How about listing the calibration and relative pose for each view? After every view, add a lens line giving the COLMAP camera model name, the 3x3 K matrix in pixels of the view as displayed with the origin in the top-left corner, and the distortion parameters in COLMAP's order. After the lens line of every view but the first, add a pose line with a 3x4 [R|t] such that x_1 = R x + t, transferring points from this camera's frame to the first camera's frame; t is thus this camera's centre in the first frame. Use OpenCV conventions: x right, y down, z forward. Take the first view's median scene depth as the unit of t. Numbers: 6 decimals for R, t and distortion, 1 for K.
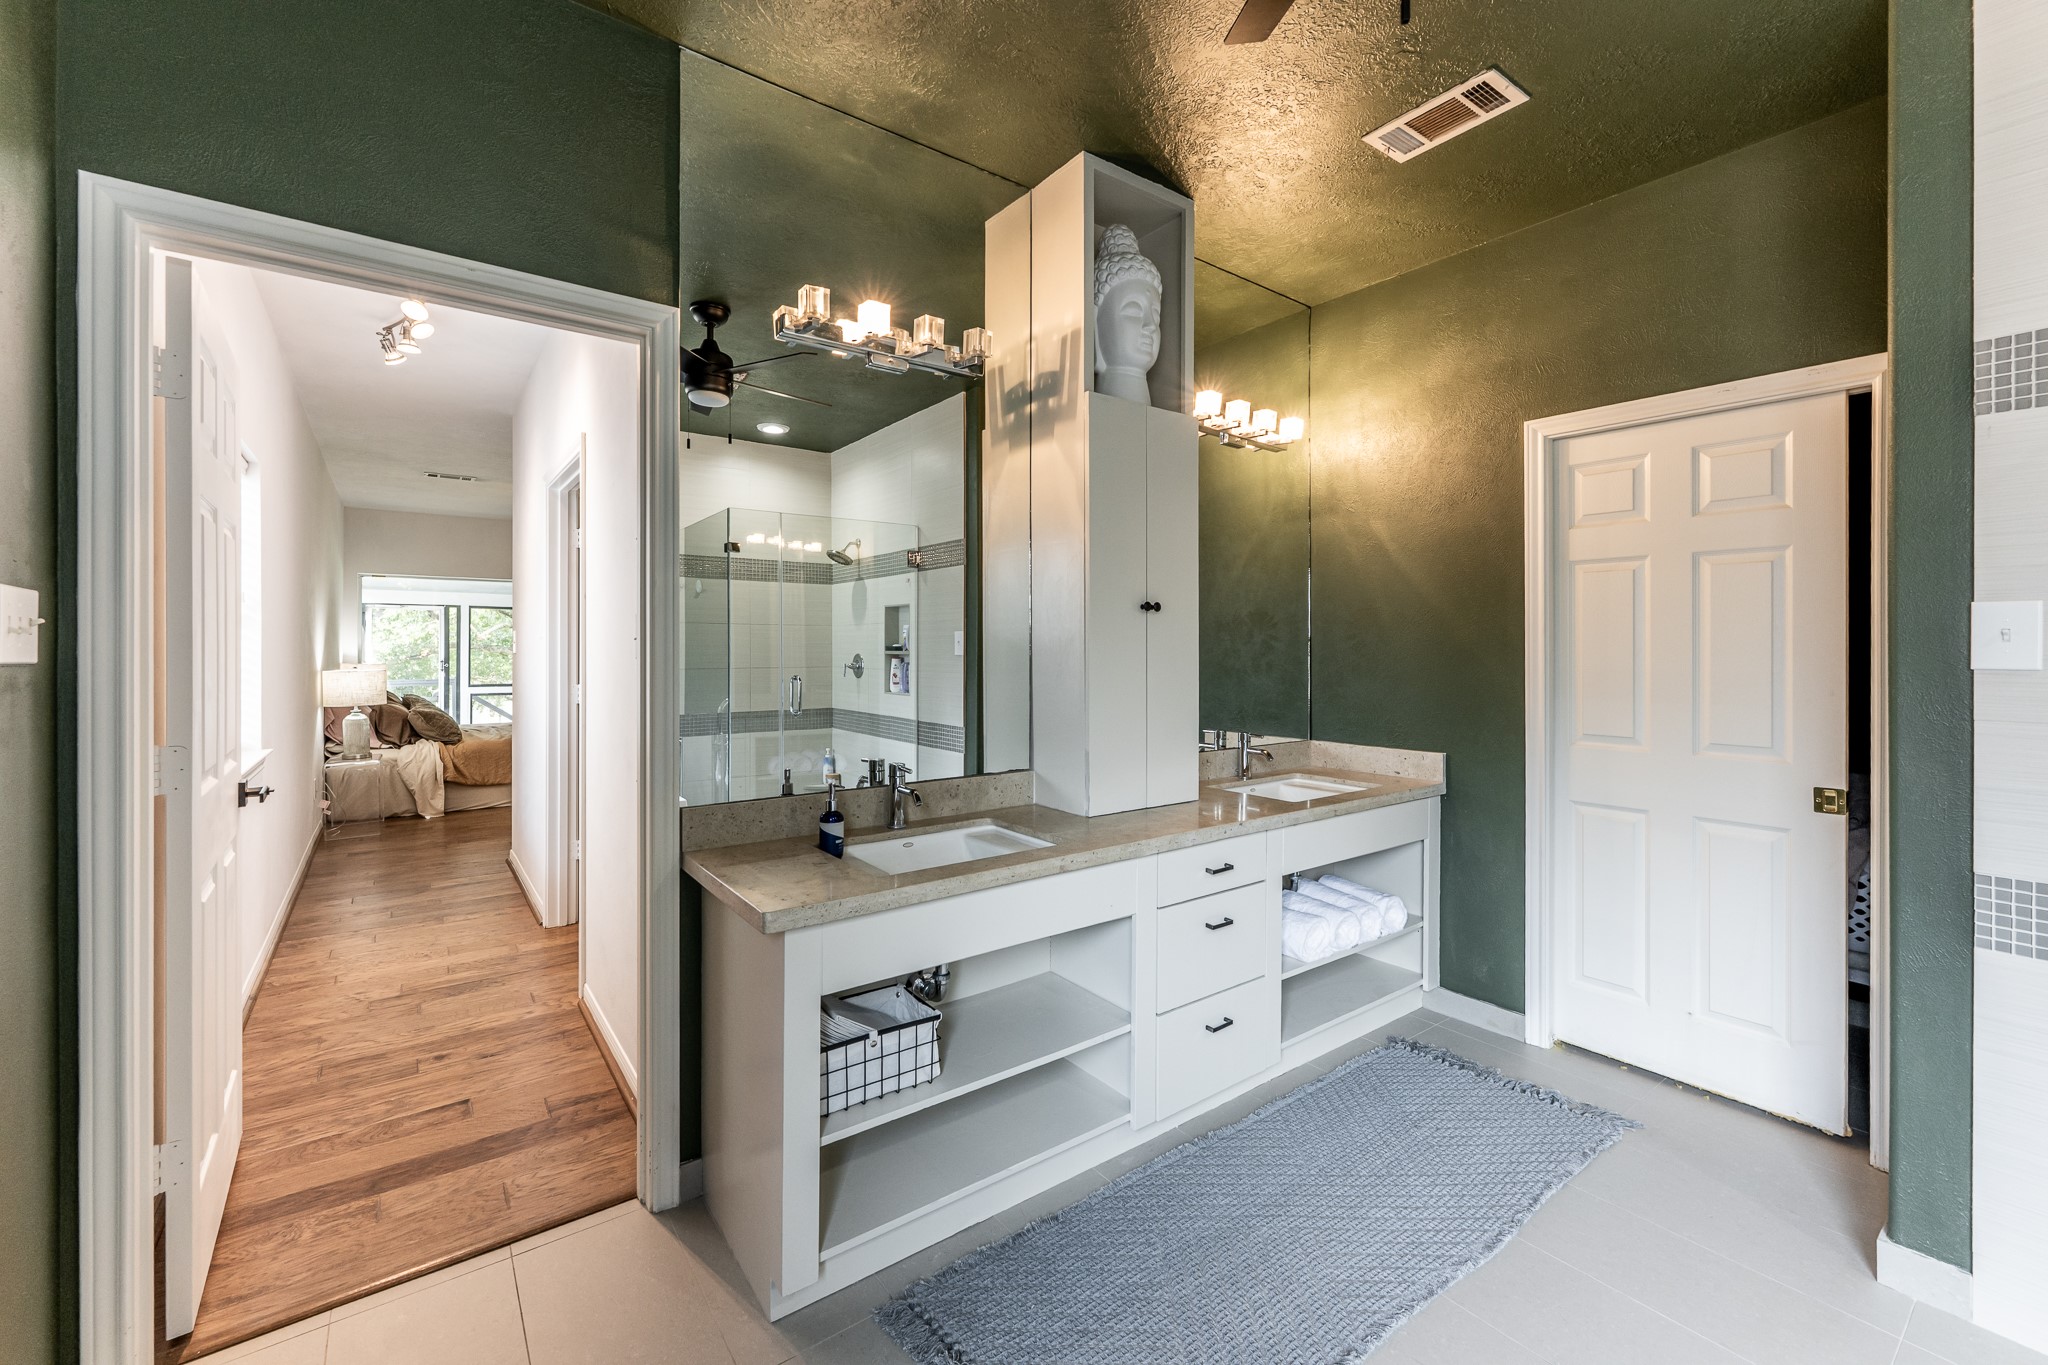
lens RADIAL K [[829.7, 0, 1023.4], [0, 829.7, 647.0], [0, 0, 1]] dist [-0.000587, -0.000167]
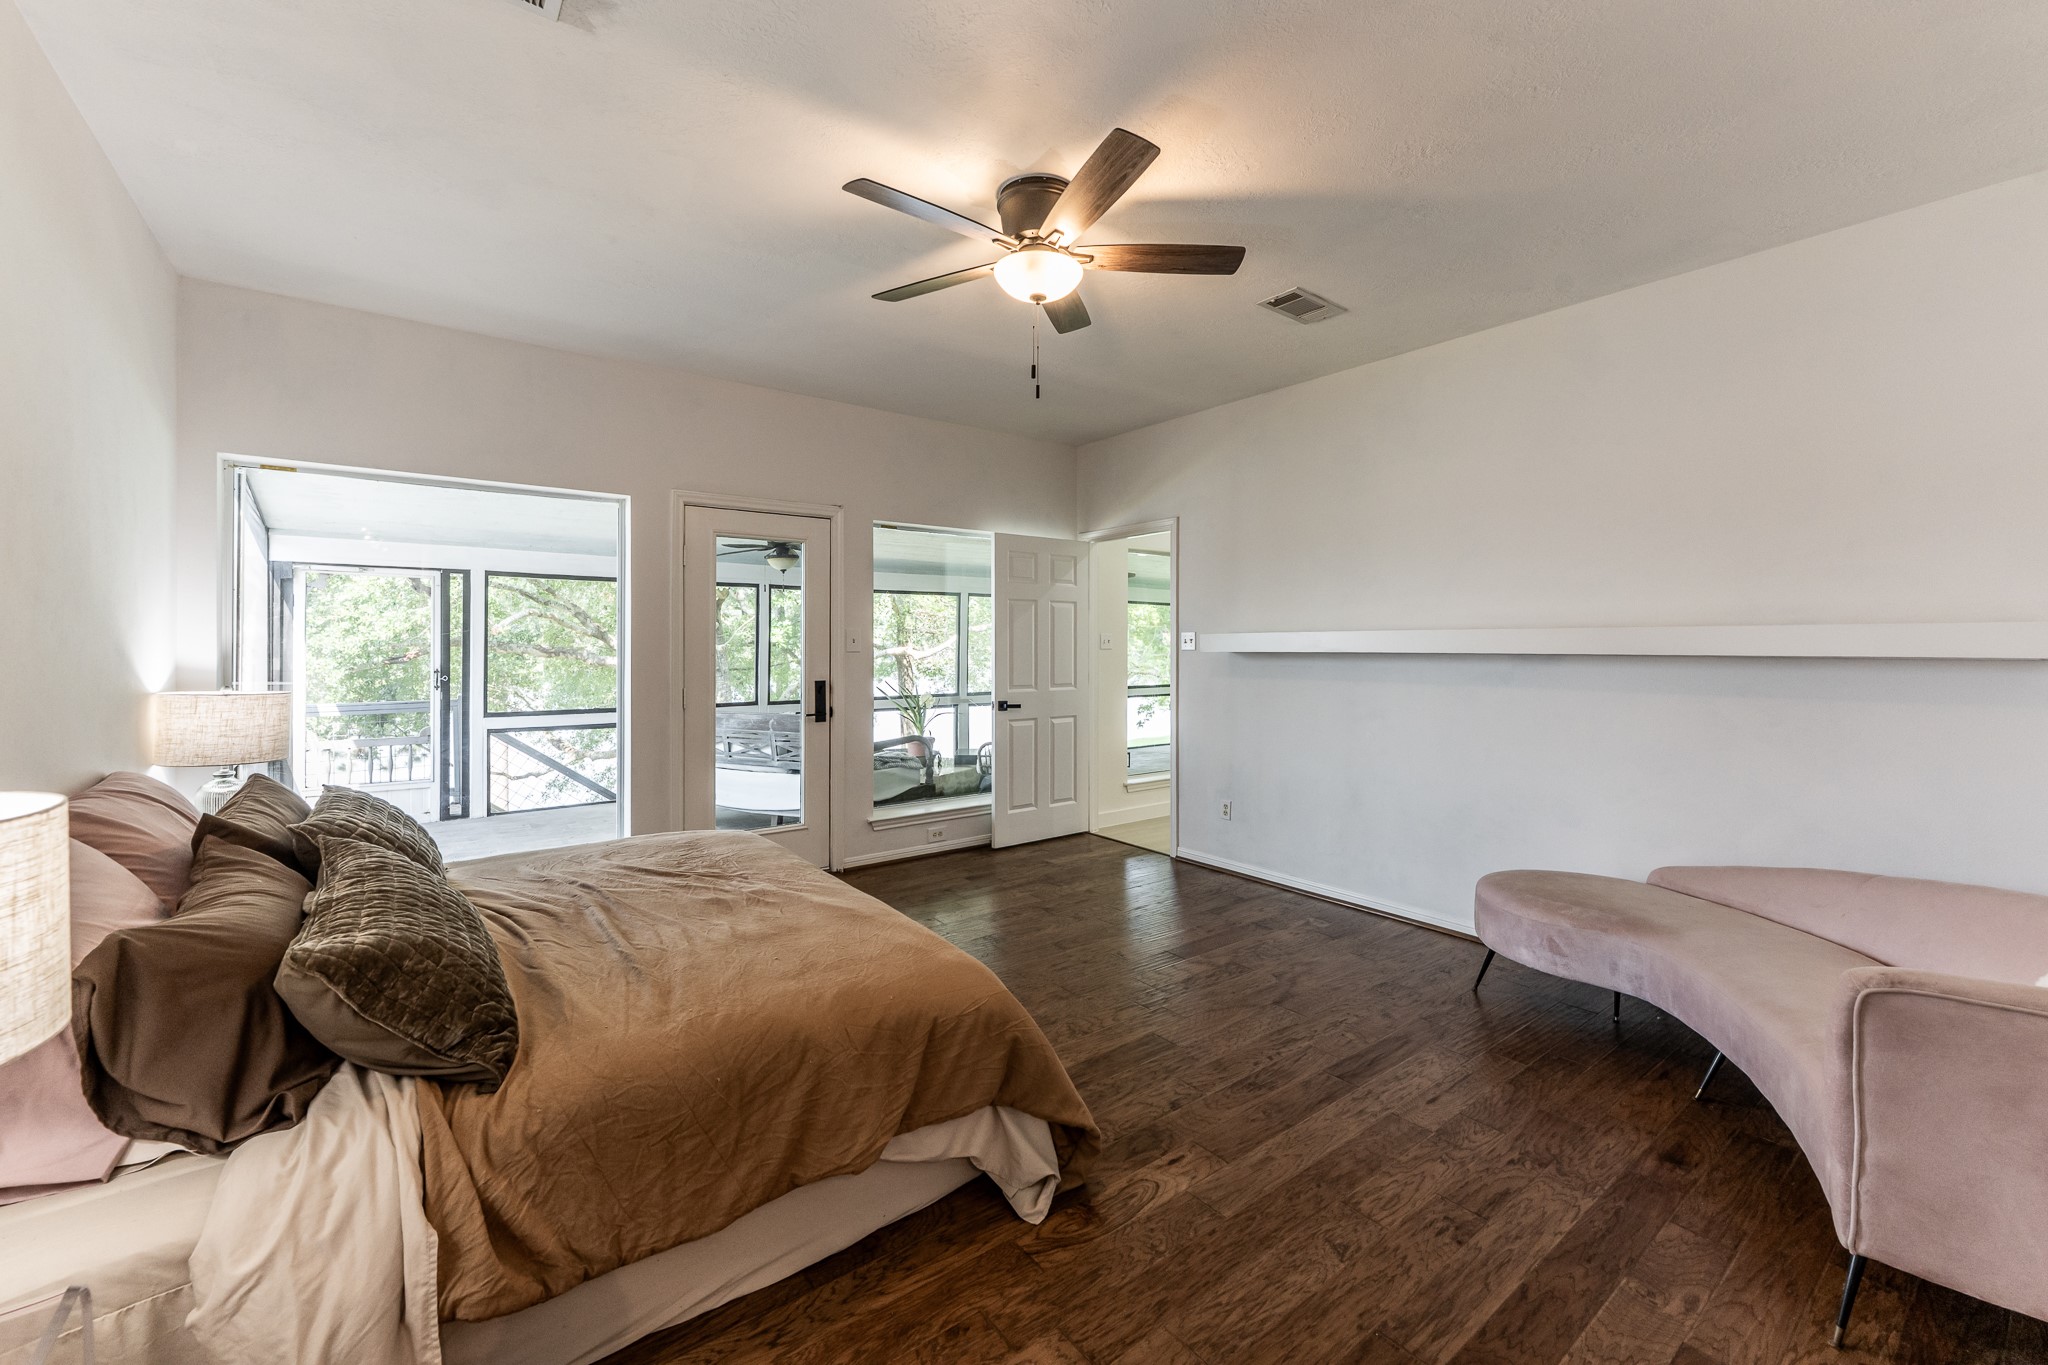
lens RADIAL K [[829.7, 0, 1023.4], [0, 829.7, 647.0], [0, 0, 1]] dist [-0.000587, -0.000167]
pose [[0.999987, 0.003874, 0.003199, -0.314238], [-0.003881, 0.999990, 0.002085, -0.001527], [-0.003191, -0.002097, 0.999993, 0.449371]]
